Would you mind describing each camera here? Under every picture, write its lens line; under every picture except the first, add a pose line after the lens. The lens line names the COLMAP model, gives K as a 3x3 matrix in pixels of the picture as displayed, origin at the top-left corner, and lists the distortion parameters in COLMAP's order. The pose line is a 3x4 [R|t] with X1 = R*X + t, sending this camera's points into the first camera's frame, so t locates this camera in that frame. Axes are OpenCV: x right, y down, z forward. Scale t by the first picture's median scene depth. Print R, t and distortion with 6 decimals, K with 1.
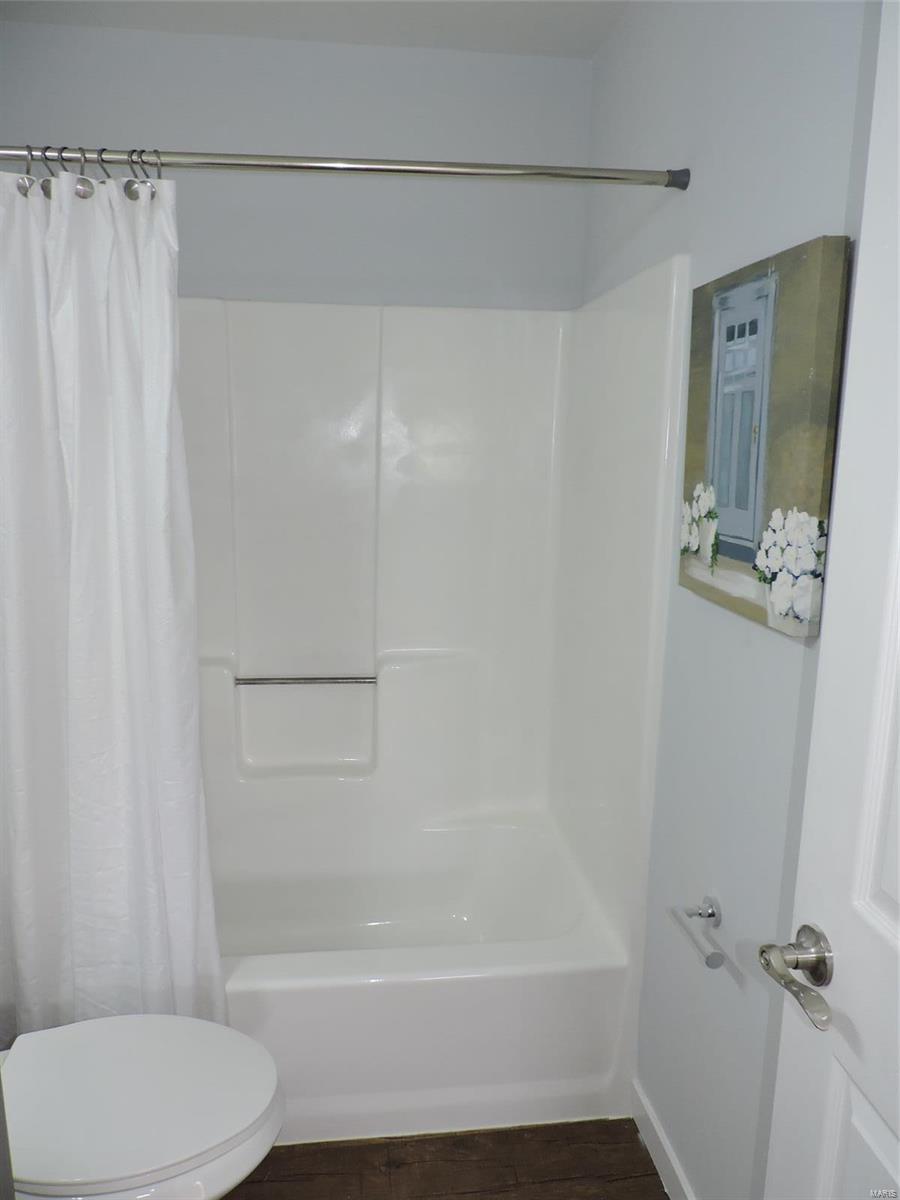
lens RADIAL K [[868.9, 0, 452.9], [0, 868.9, 599.1], [0, 0, 1]] dist [-0.008161, -0.008879]
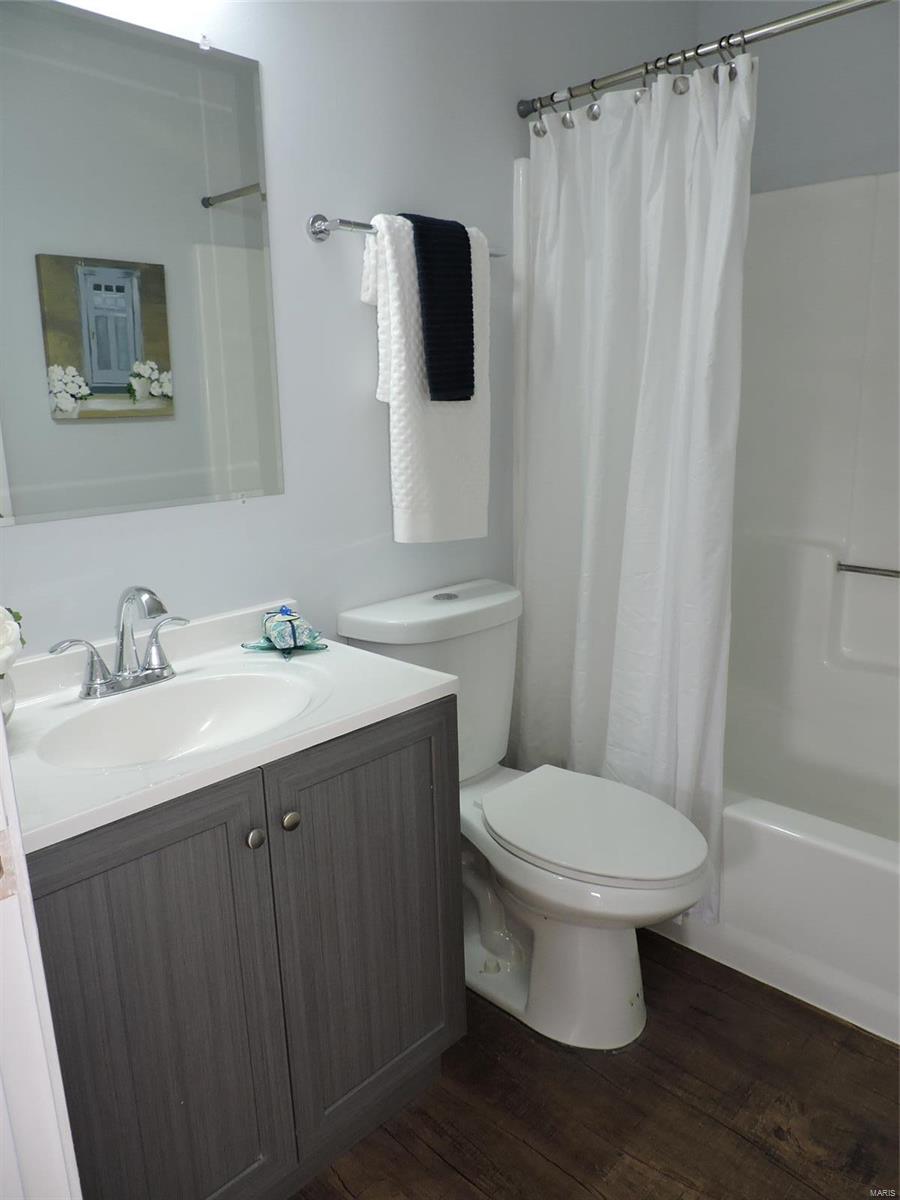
lens RADIAL K [[868.9, 0, 452.9], [0, 868.9, 599.1], [0, 0, 1]] dist [-0.008161, -0.008879]
pose [[0.634382, 0.157166, -0.756874, 0.347335], [-0.120033, 0.987265, 0.104400, 0.120764], [0.763644, 0.024620, 0.645168, 0.019018]]
